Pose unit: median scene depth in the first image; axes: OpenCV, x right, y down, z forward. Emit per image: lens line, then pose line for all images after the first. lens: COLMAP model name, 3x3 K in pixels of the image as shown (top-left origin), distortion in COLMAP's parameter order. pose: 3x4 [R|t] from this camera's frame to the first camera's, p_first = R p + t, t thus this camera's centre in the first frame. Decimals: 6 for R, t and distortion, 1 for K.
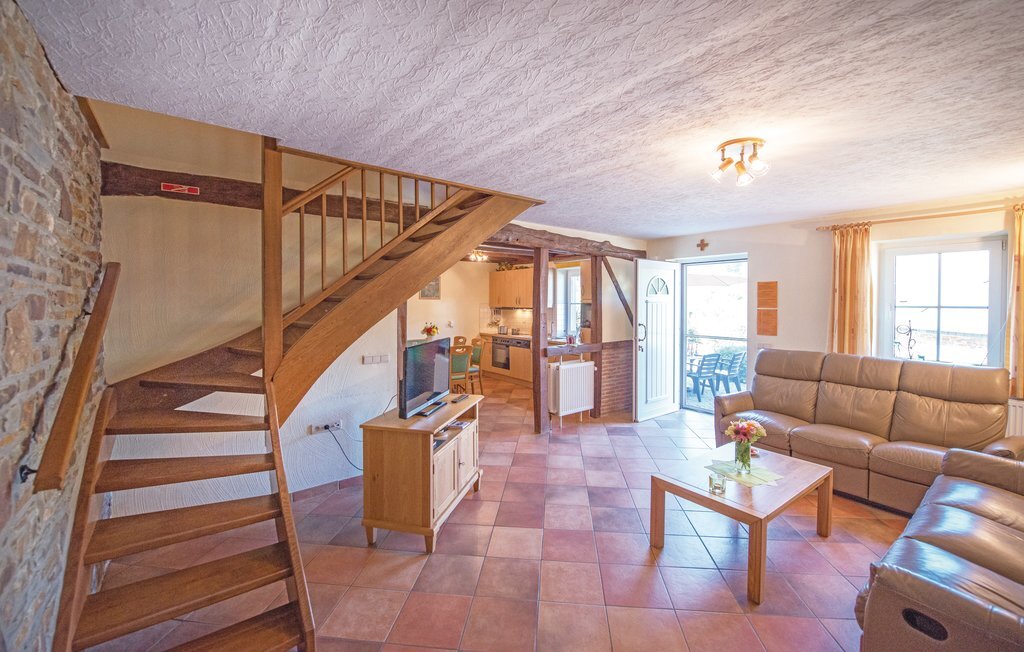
lens RADIAL K [[413.4, 0, 513.5], [0, 413.4, 317.3], [0, 0, 1]] dist [-0.002058, -0.000714]
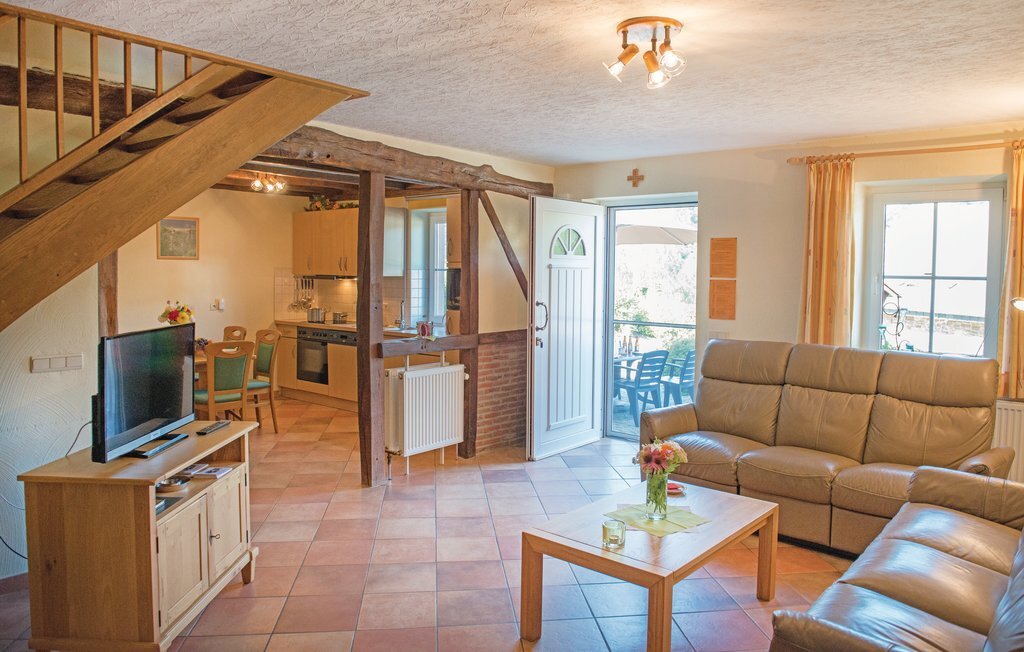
lens RADIAL K [[719.6, 0, 518.0], [0, 719.6, 320.9], [0, 0, 1]] dist [-0.034773, 0.000441]
pose [[0.974726, -0.006050, 0.223321, 0.057269], [-0.001520, 0.999431, 0.033710, 0.011241], [-0.223398, -0.033197, 0.974162, -0.058008]]
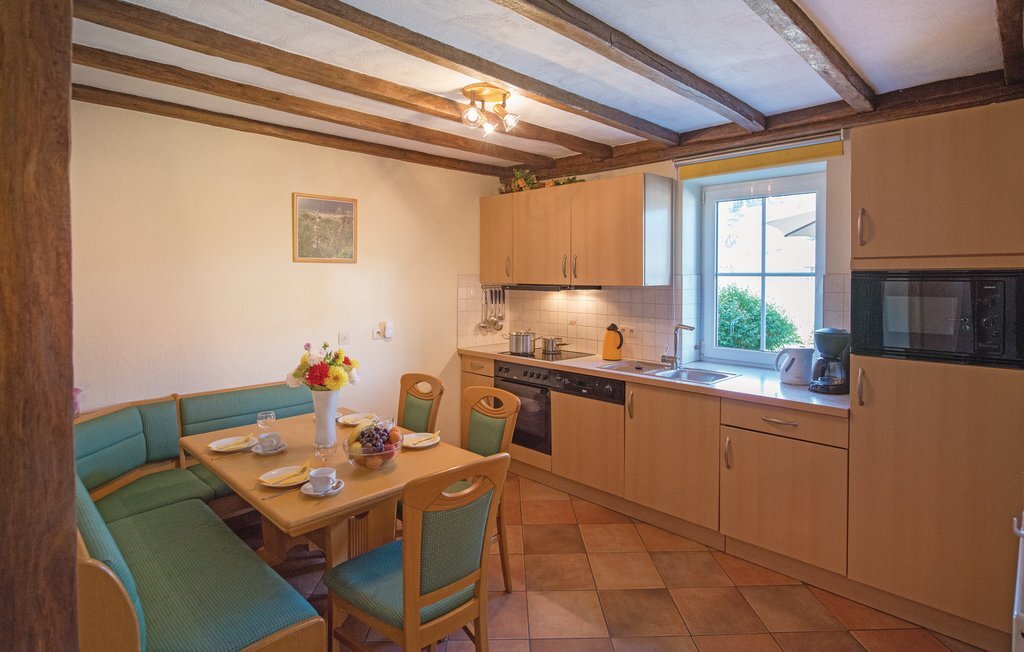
lens RADIAL K [[535.8, 0, 514.3], [0, 535.8, 292.8], [0, 0, 1]] dist [-0.000203, -0.000011]
pose [[0.992028, -0.004902, 0.125924, -0.232225], [0.005814, 0.999959, -0.006871, -0.032057], [-0.125885, 0.007548, 0.992016, 1.216325]]
